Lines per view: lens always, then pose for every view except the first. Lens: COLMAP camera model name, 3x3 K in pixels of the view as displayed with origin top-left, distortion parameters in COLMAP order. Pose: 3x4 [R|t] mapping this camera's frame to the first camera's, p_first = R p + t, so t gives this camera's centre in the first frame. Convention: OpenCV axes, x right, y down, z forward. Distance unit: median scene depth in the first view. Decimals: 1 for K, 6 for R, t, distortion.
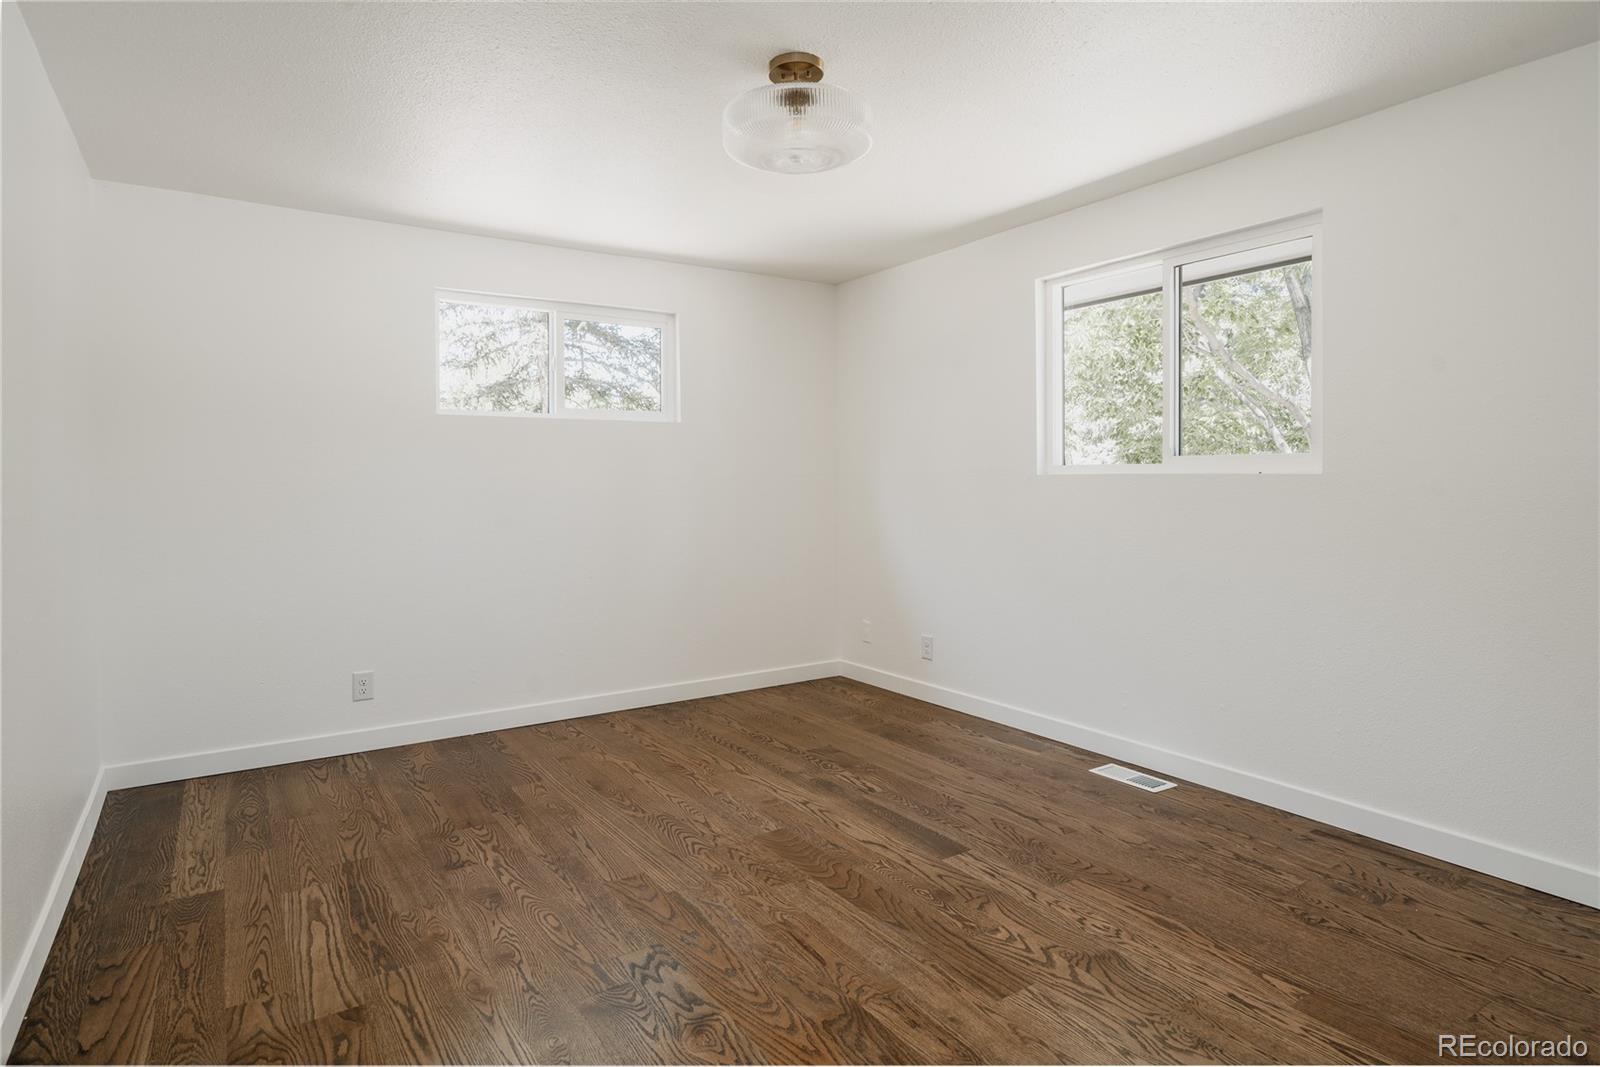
lens RADIAL K [[858.6, 0, 799.9], [0, 858.6, 530.6], [0, 0, 1]] dist [-0.008419, -0.000228]
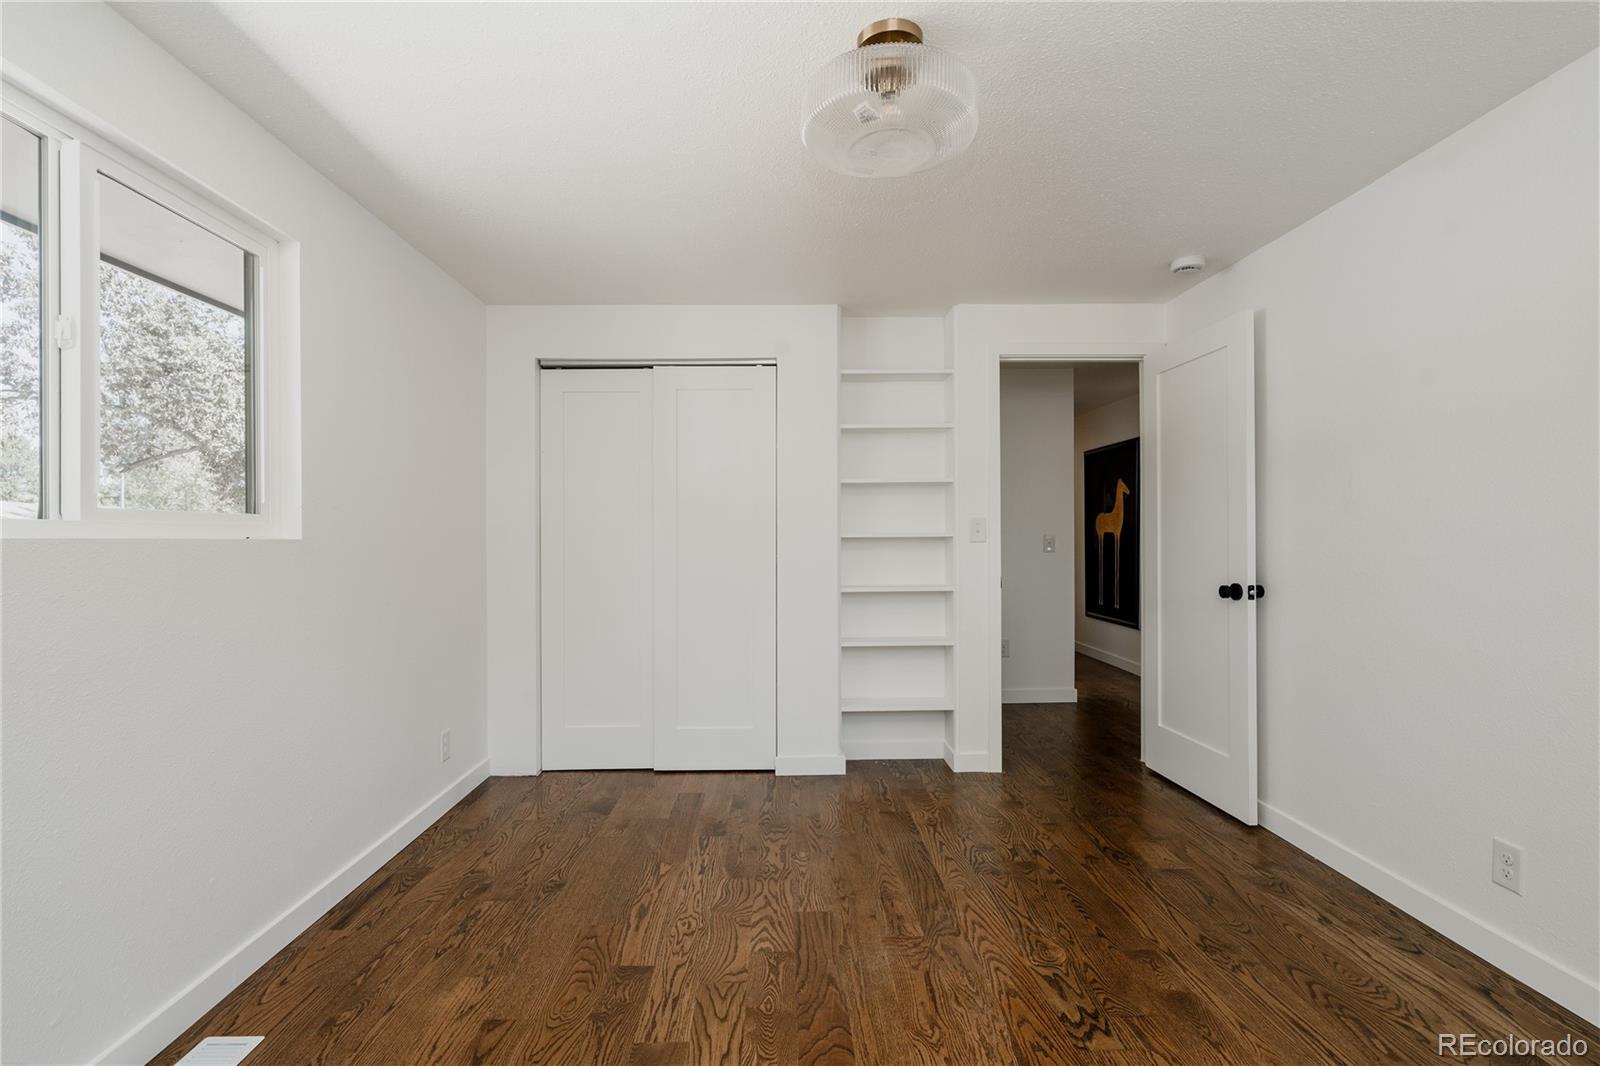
lens RADIAL K [[713.8, 0, 798.7], [0, 713.8, 533.3], [0, 0, 1]] dist [0.001309, 0.000328]
pose [[-0.840439, 0.015605, 0.541681, -0.340315], [0.047067, 0.997910, 0.044277, -0.123017], [-0.539858, 0.062707, -0.839417, 1.791377]]
